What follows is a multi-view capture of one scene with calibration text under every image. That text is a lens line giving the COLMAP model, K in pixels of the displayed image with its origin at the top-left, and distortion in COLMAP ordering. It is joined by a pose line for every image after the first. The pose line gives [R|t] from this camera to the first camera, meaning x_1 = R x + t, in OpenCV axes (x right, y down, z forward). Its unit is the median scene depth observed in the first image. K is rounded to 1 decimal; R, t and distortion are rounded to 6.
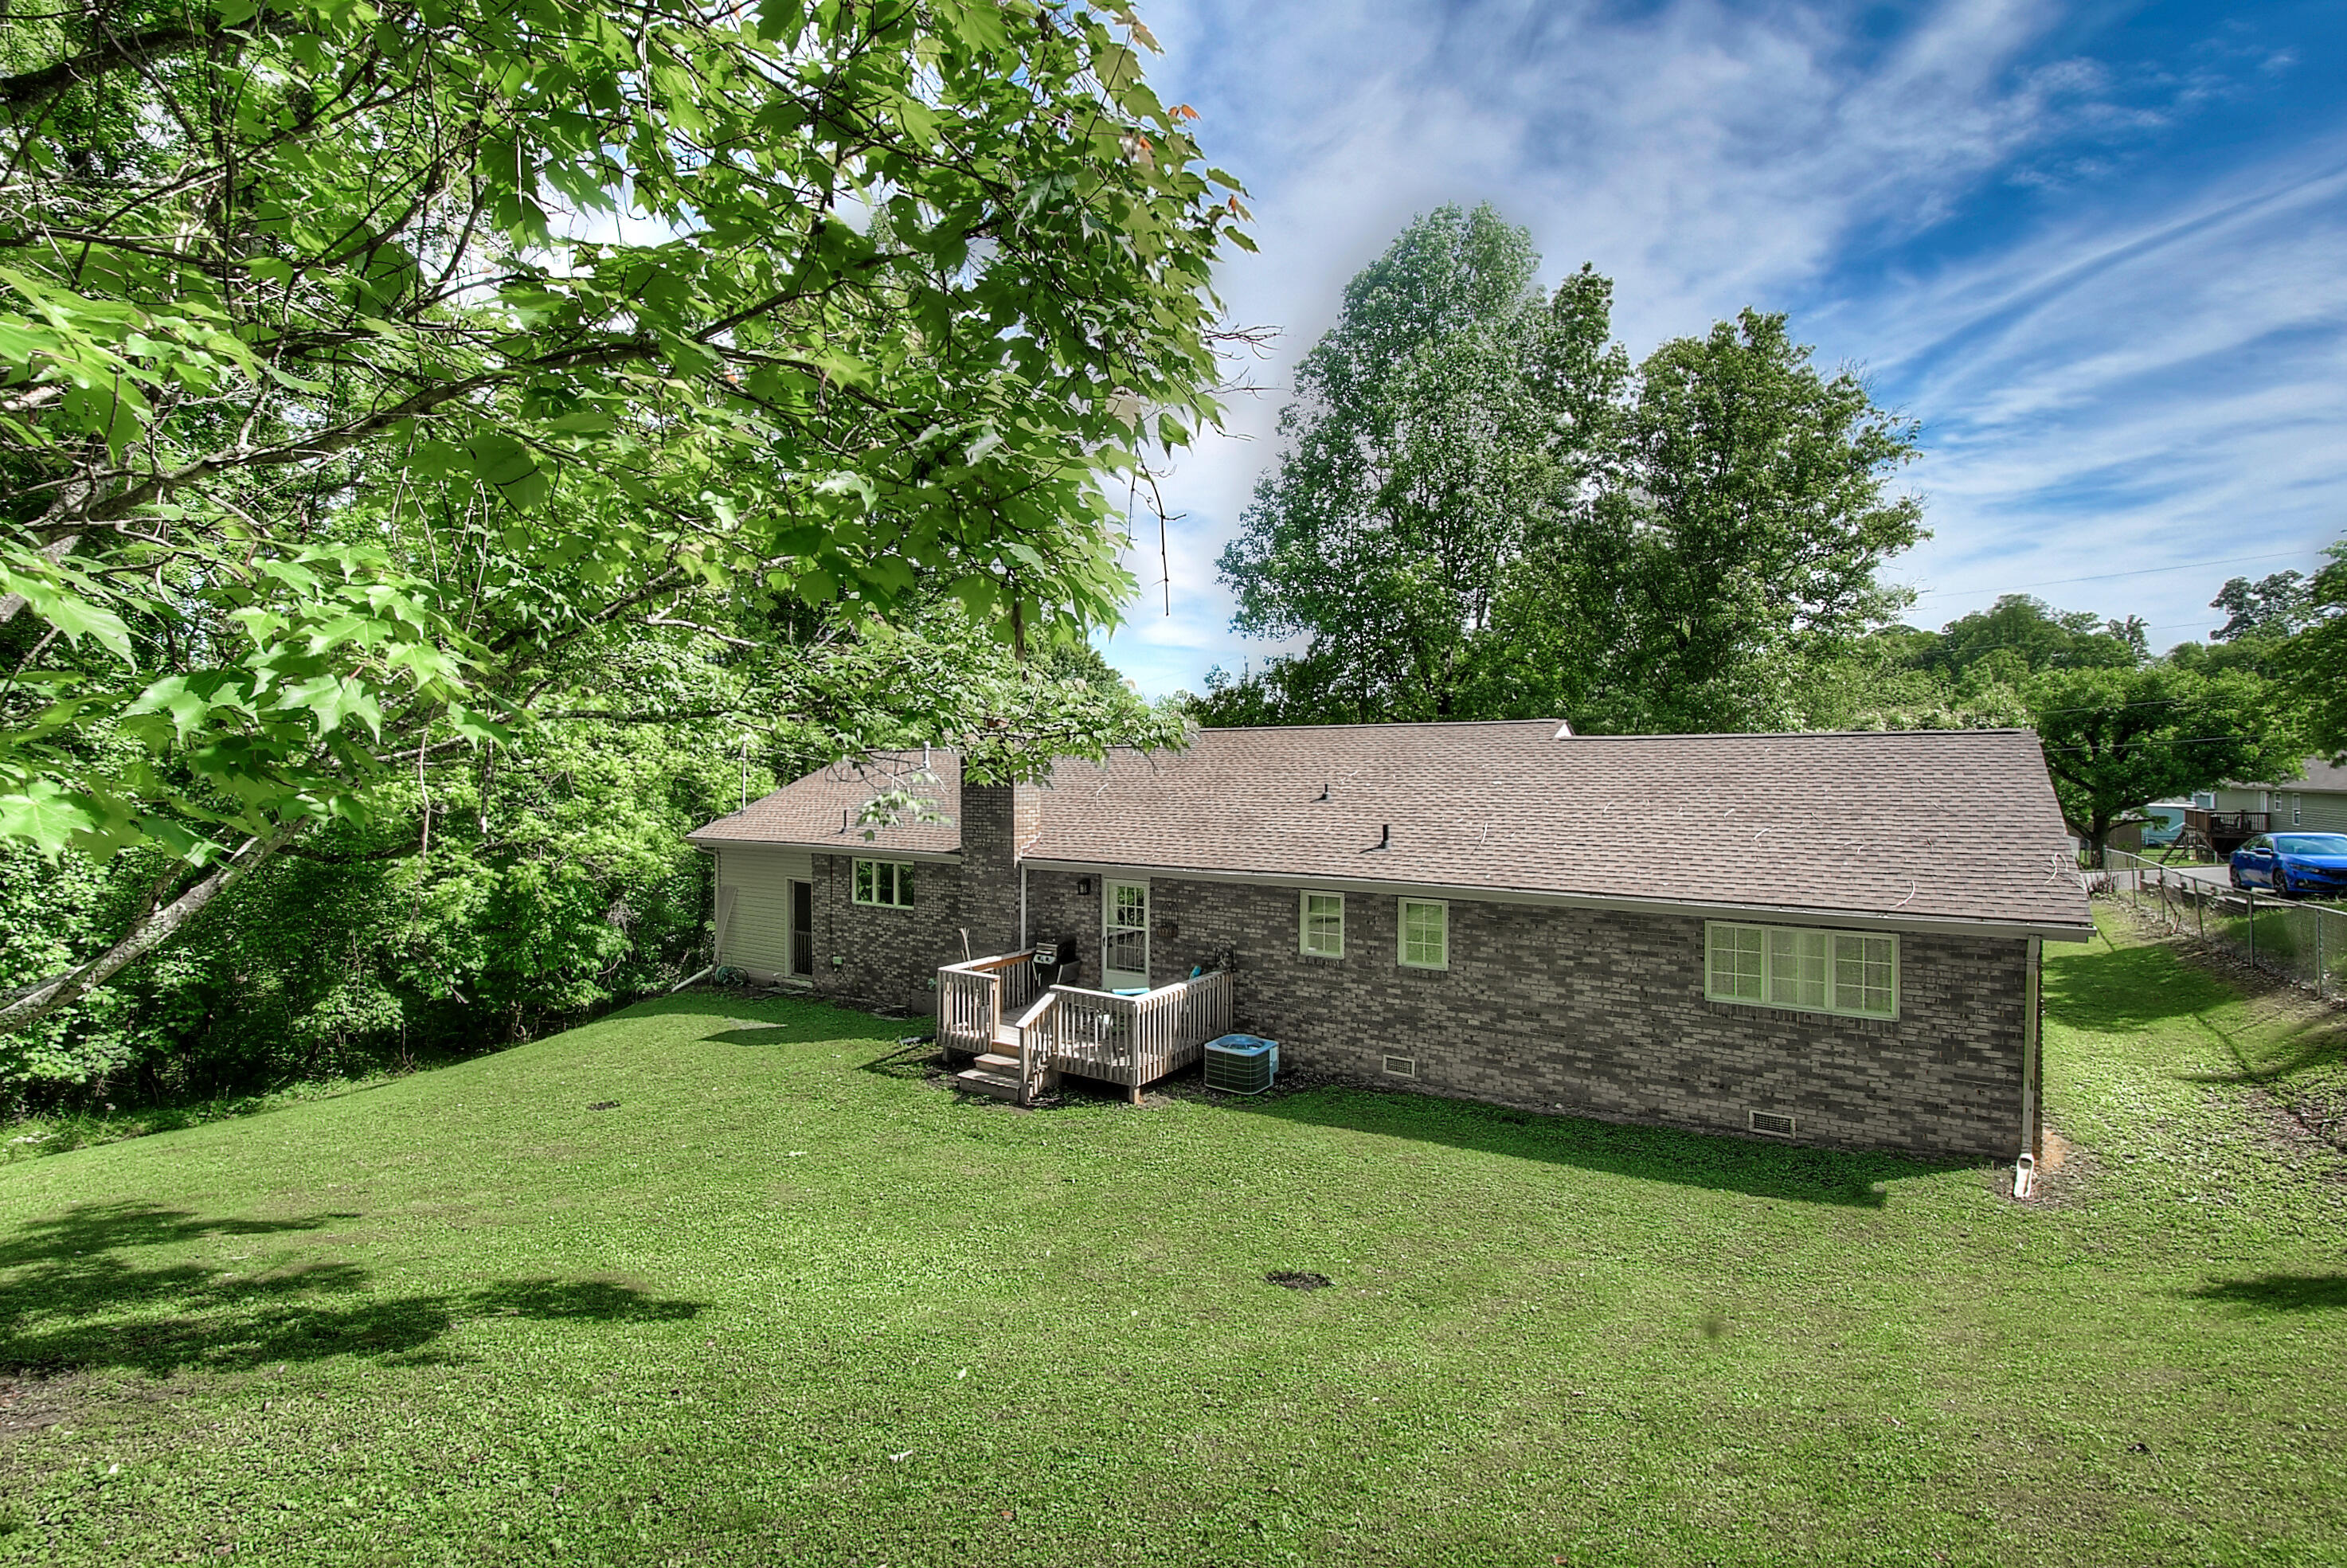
lens RADIAL K [[1038.7, 0, 1173.5], [0, 1038.7, 784.0], [0, 0, 1]] dist [0.010432, -0.011219]
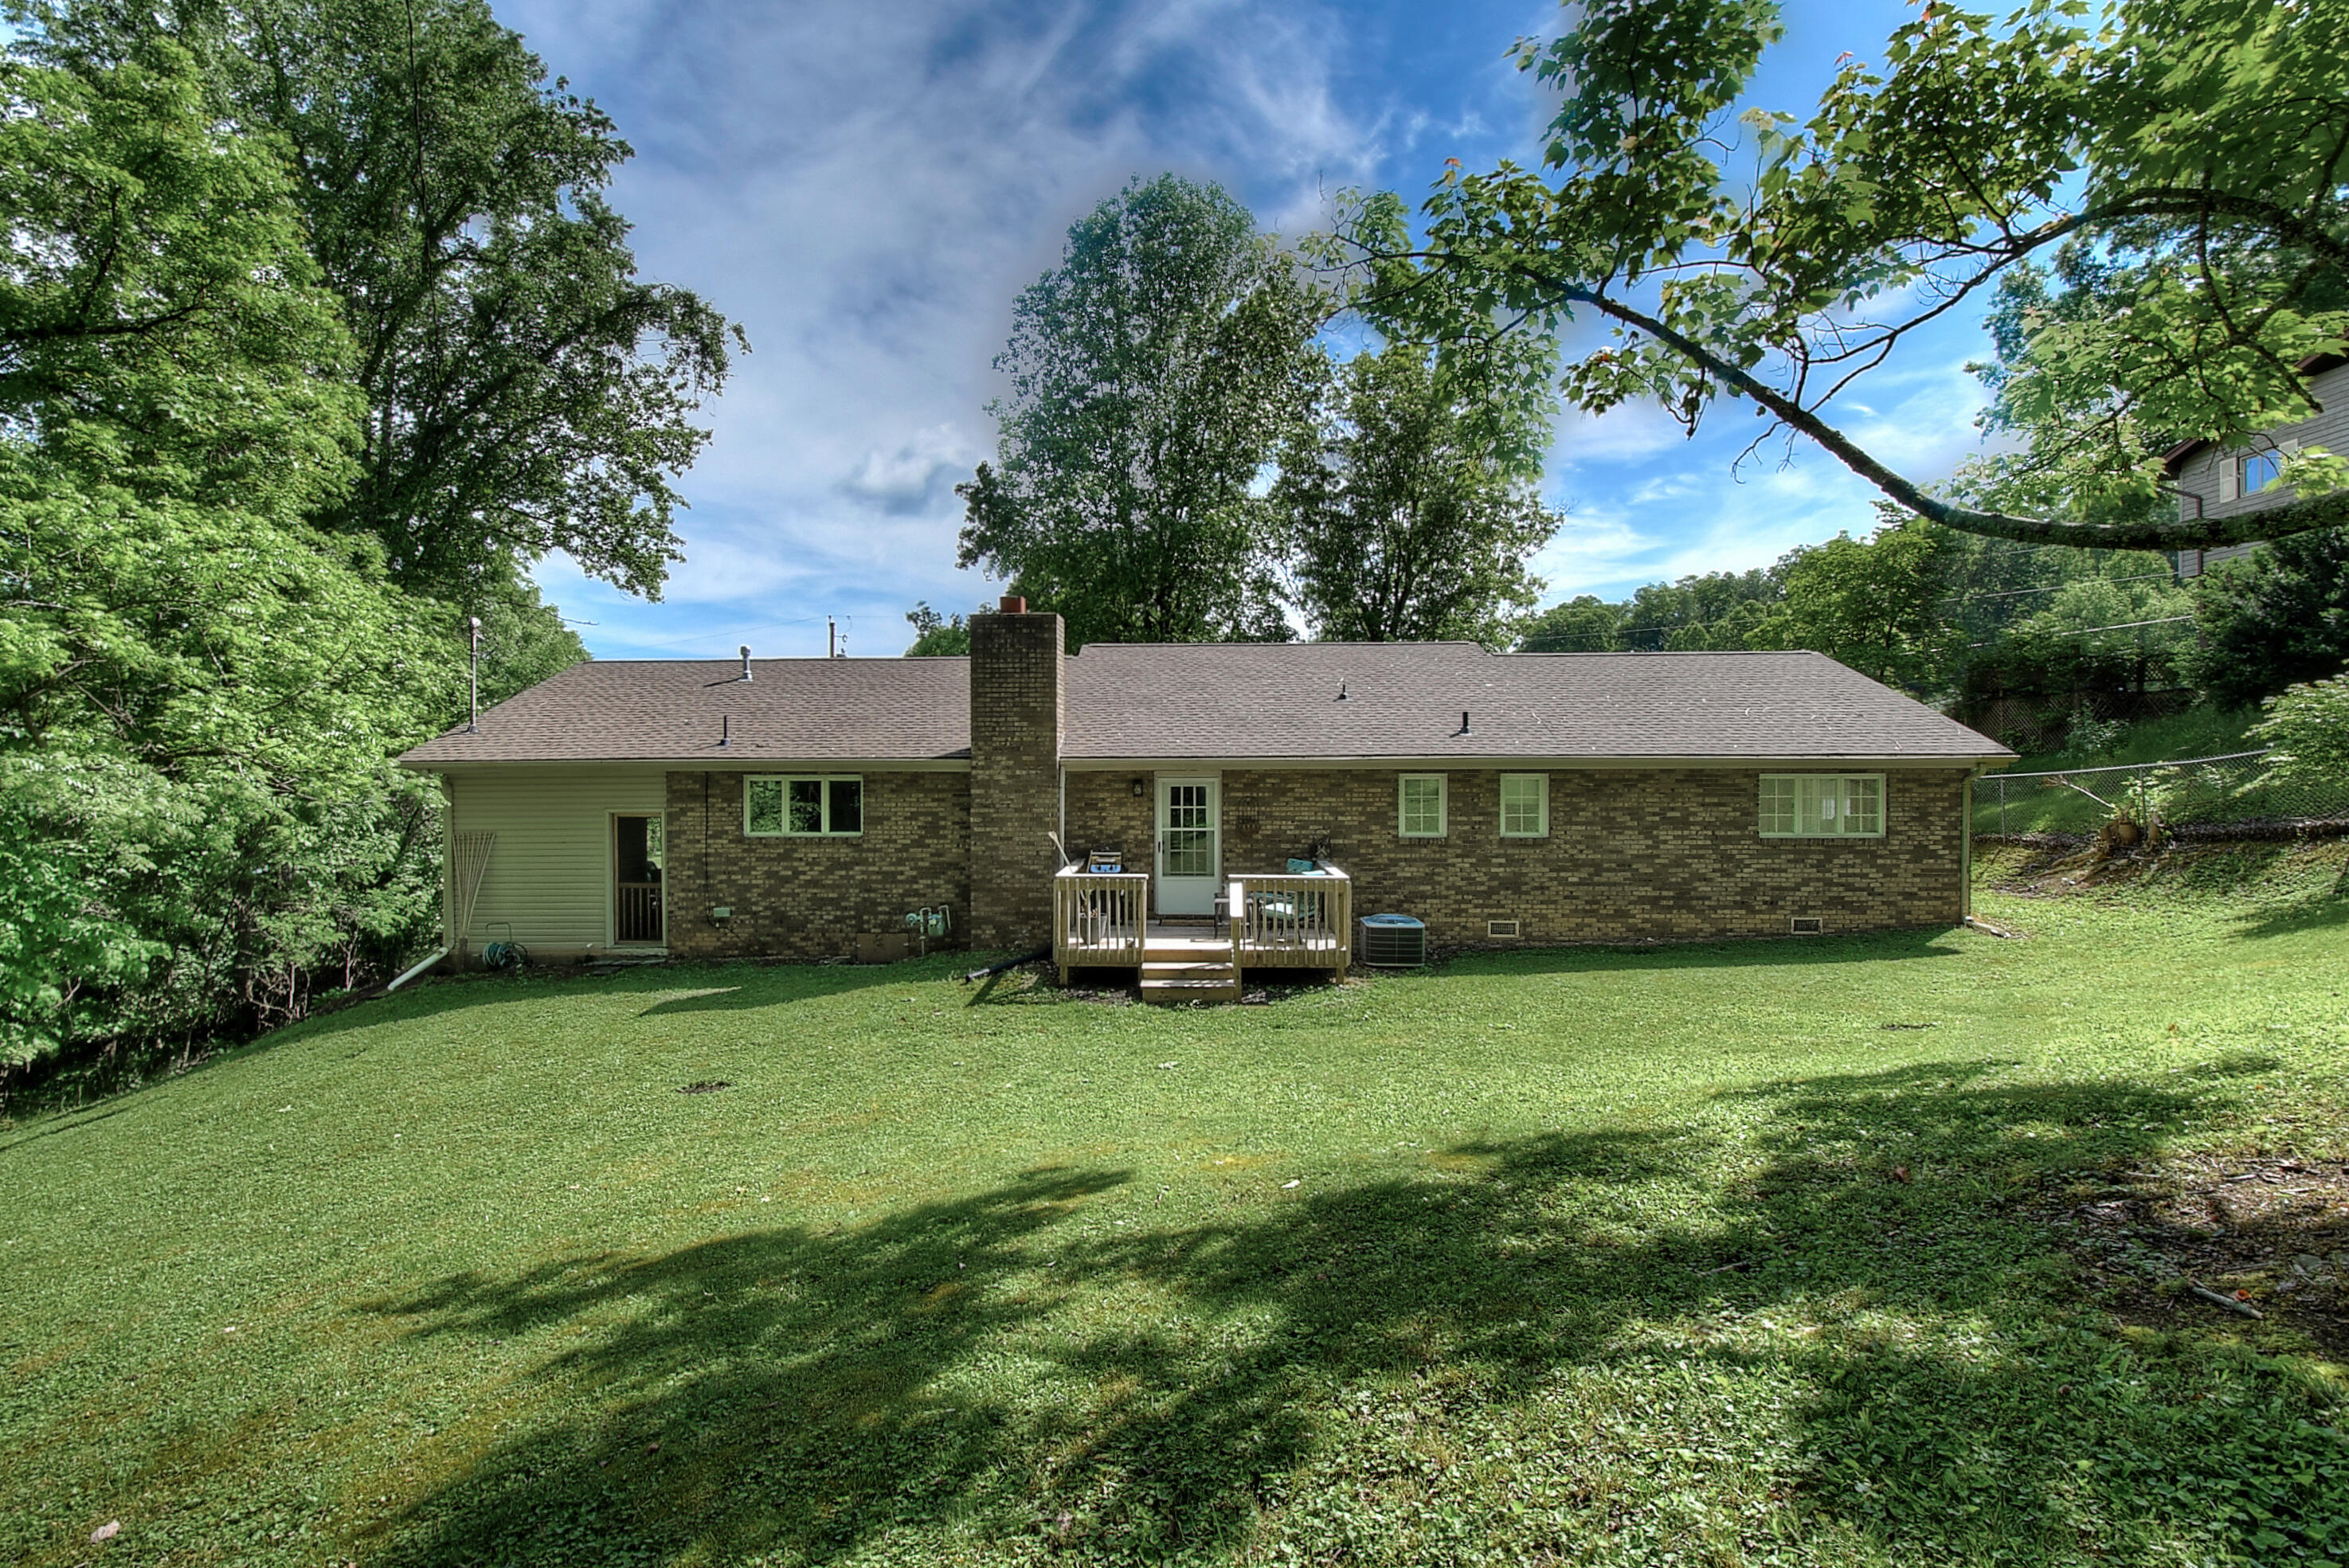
lens RADIAL K [[1039.5, 0, 1174.5], [0, 1039.5, 784.0], [0, 0, 1]] dist [0.010432, -0.011219]
pose [[0.847355, -0.011343, 0.530906, -0.628916], [0.010542, 0.999934, 0.004538, 0.106712], [-0.530922, 0.001751, 0.847419, 0.248765]]
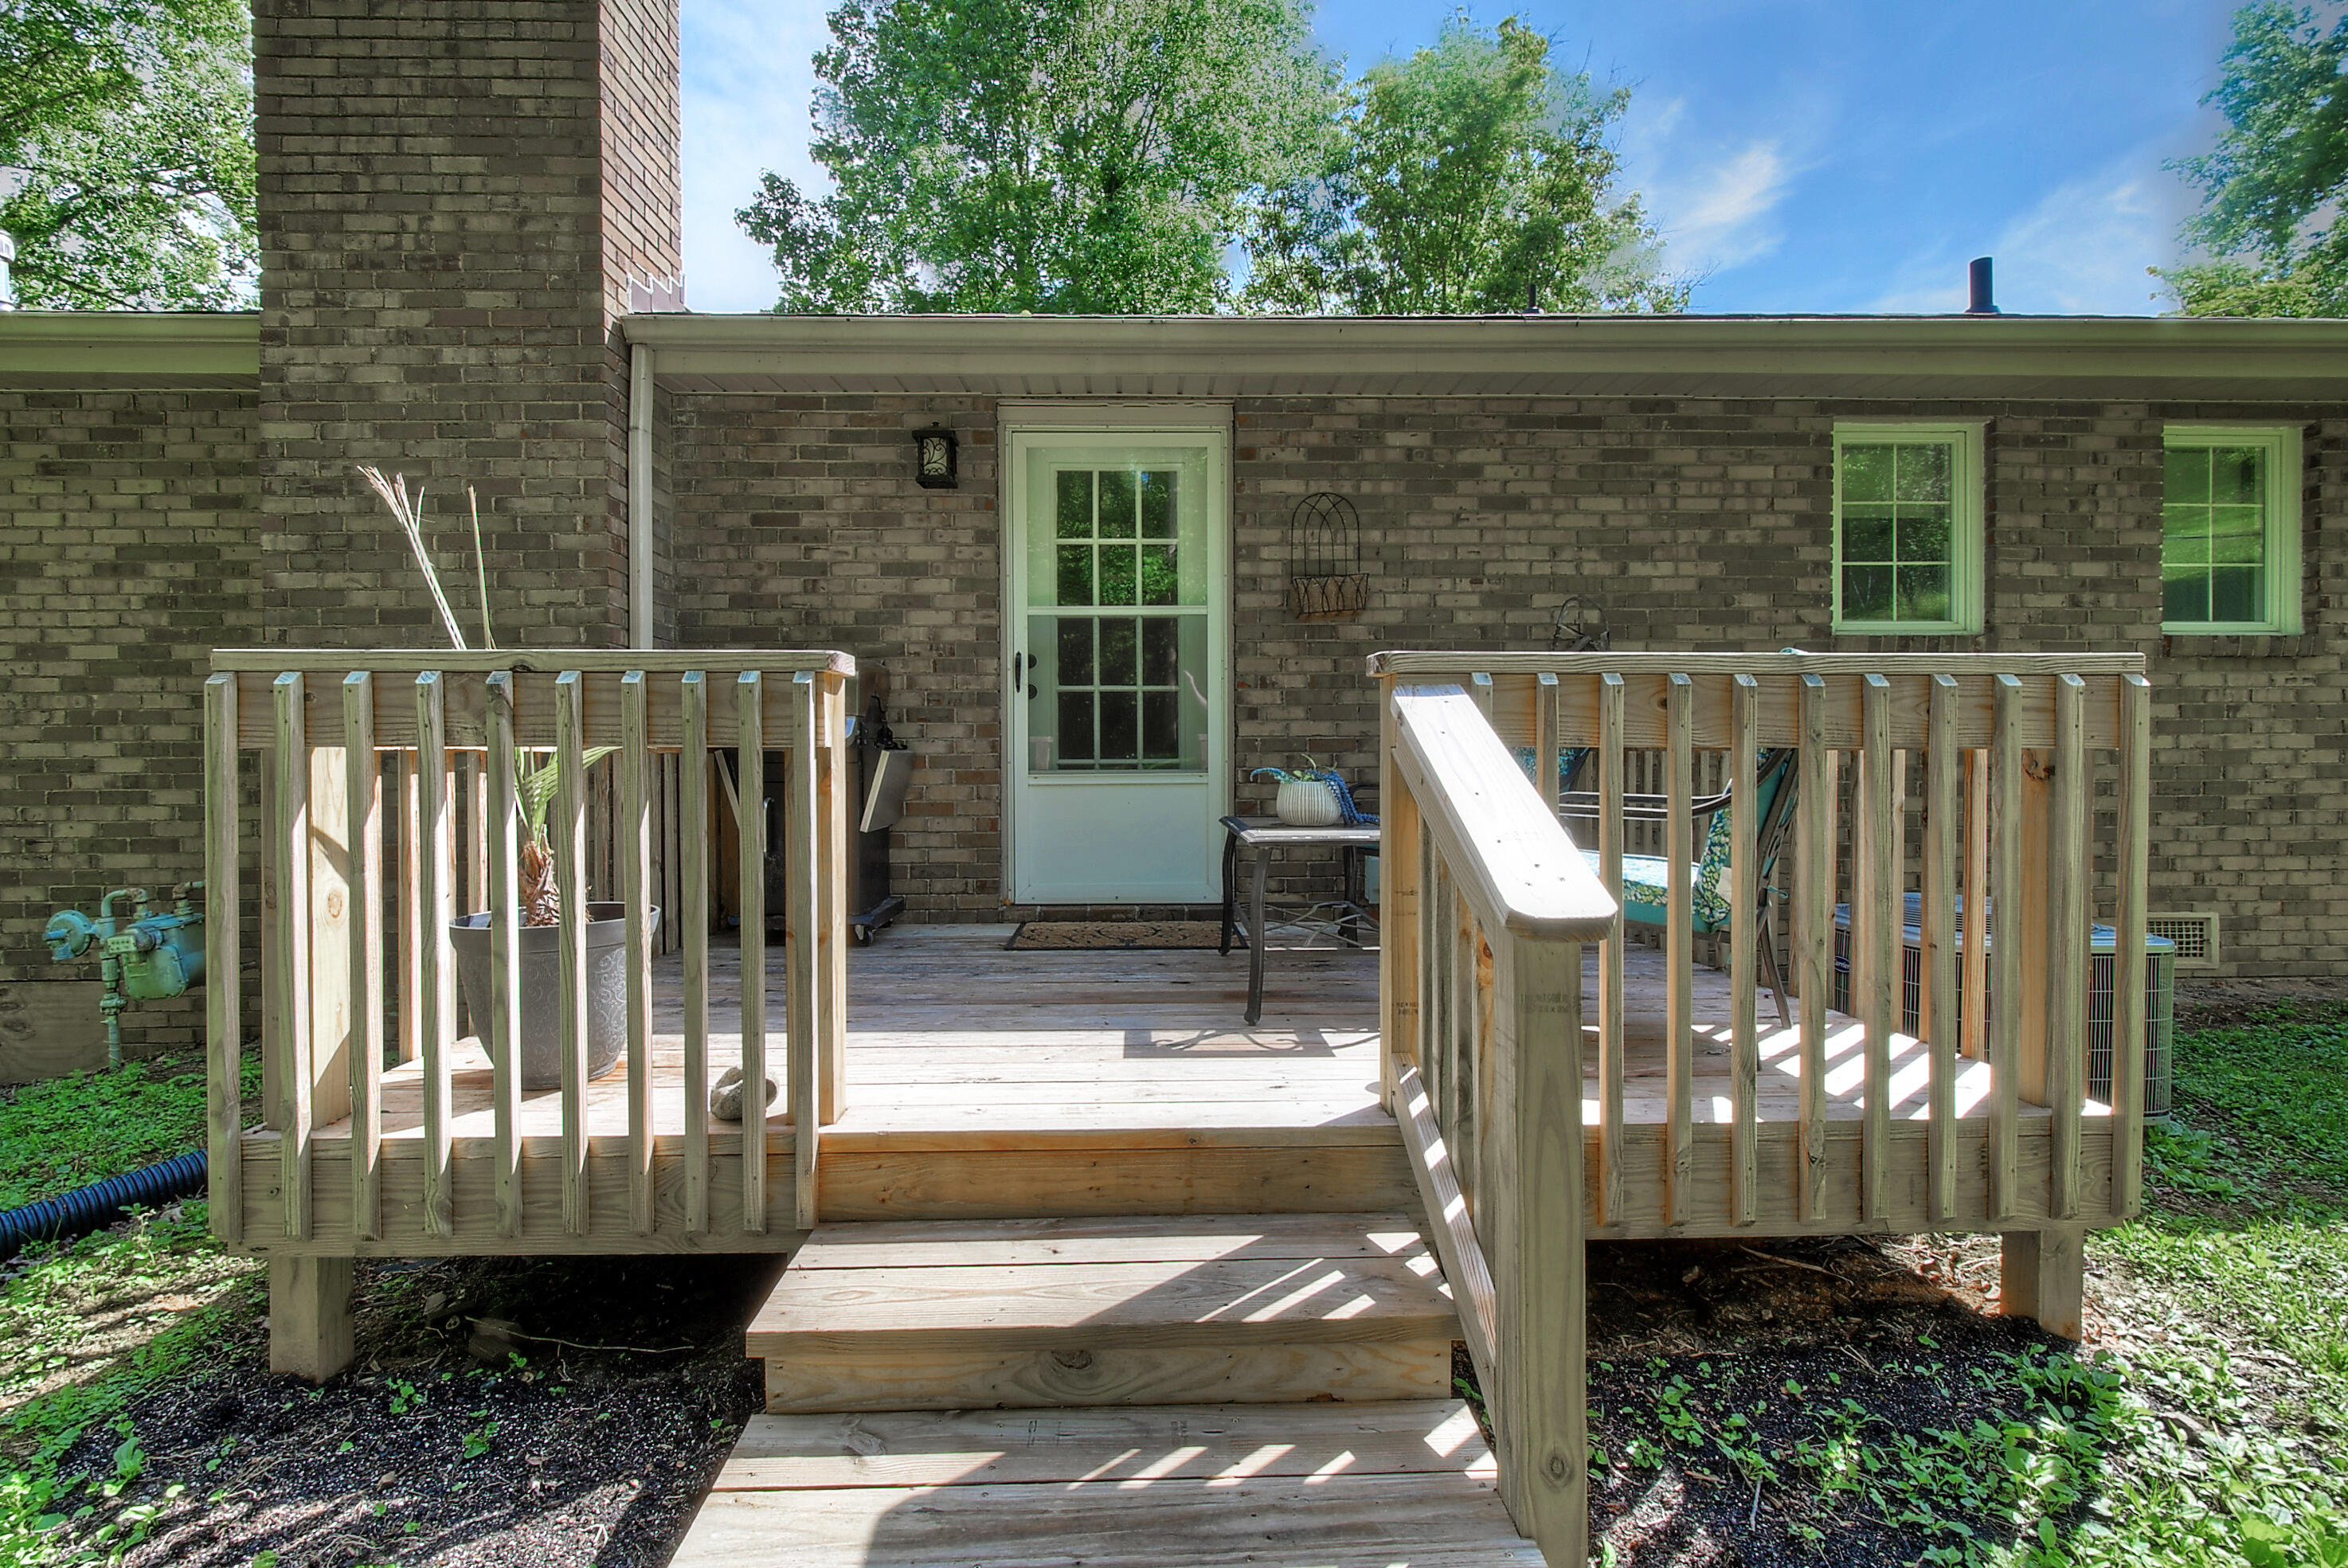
lens RADIAL K [[1039.1, 0, 1174.0], [0, 1039.1, 784.0], [0, 0, 1]] dist [0.010432, -0.011219]
pose [[0.822302, -0.021670, 0.568639, -0.216607], [0.014729, 0.999750, 0.016800, 0.204830], [-0.568861, -0.005439, 0.822416, 0.877232]]
